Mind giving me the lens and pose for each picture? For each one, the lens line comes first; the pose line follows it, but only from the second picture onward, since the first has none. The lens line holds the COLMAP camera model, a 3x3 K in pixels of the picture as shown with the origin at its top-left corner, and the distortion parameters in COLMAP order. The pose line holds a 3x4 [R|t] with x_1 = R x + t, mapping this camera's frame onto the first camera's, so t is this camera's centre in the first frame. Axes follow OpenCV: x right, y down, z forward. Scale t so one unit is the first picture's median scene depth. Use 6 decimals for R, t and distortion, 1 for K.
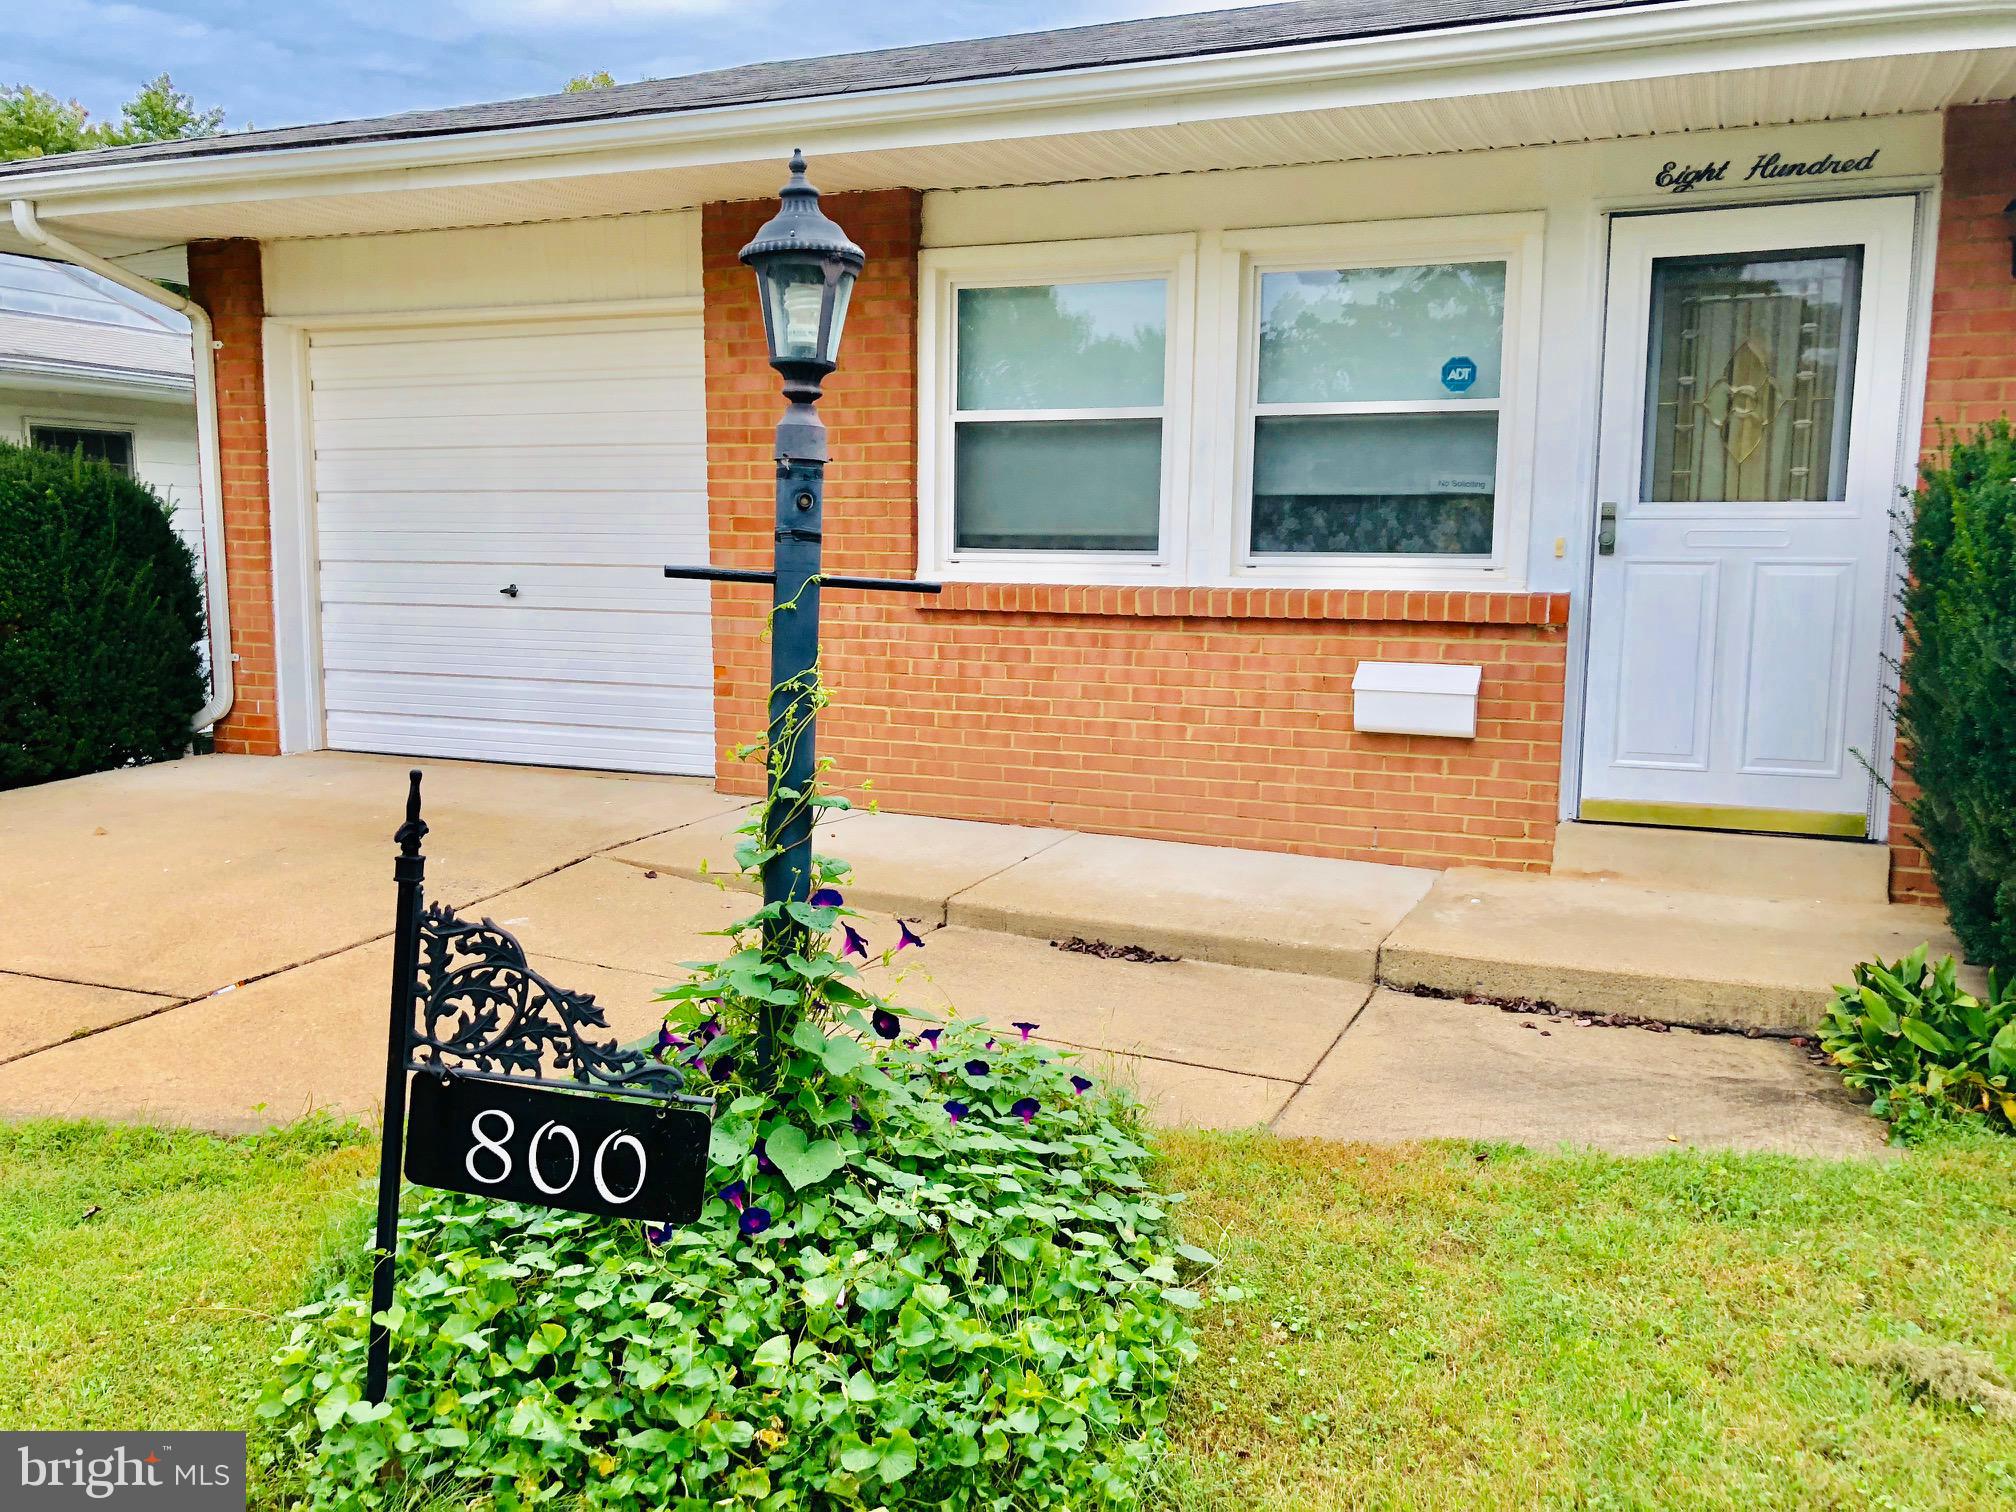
lens RADIAL K [[1661.8, 0, 1007.9], [0, 1661.8, 764.1], [0, 0, 1]] dist [0.023494, -0.015520]
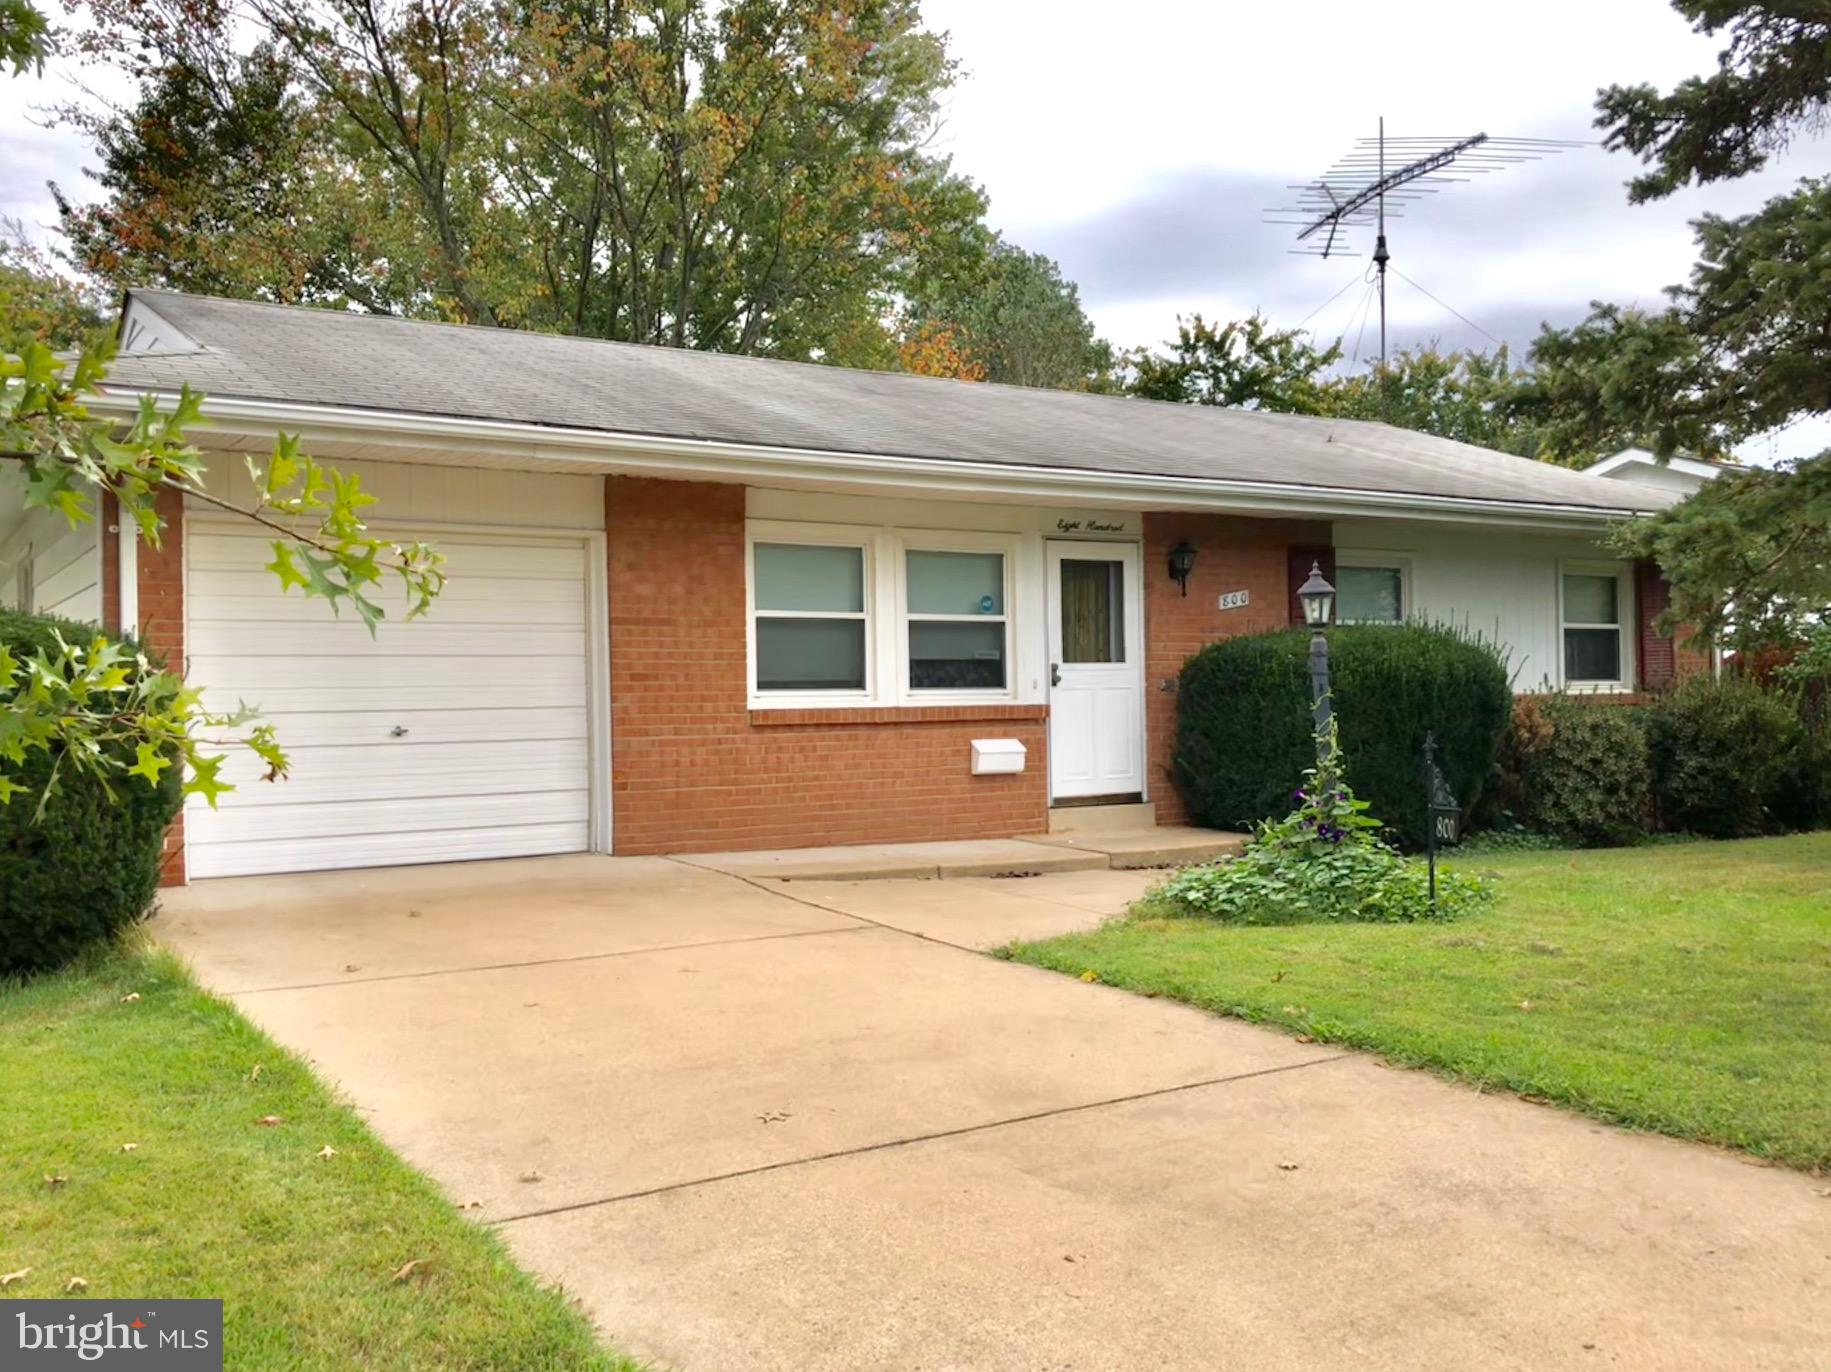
lens RADIAL K [[1509.3, 0, 914.2], [0, 1509.3, 680.9], [0, 0, 1]] dist [0.023494, -0.015520]
pose [[0.585595, -0.010122, 0.810541, -1.282792], [0.131106, 0.987939, -0.082383, 0.009661], [-0.799931, 0.154510, 0.579859, -0.023196]]
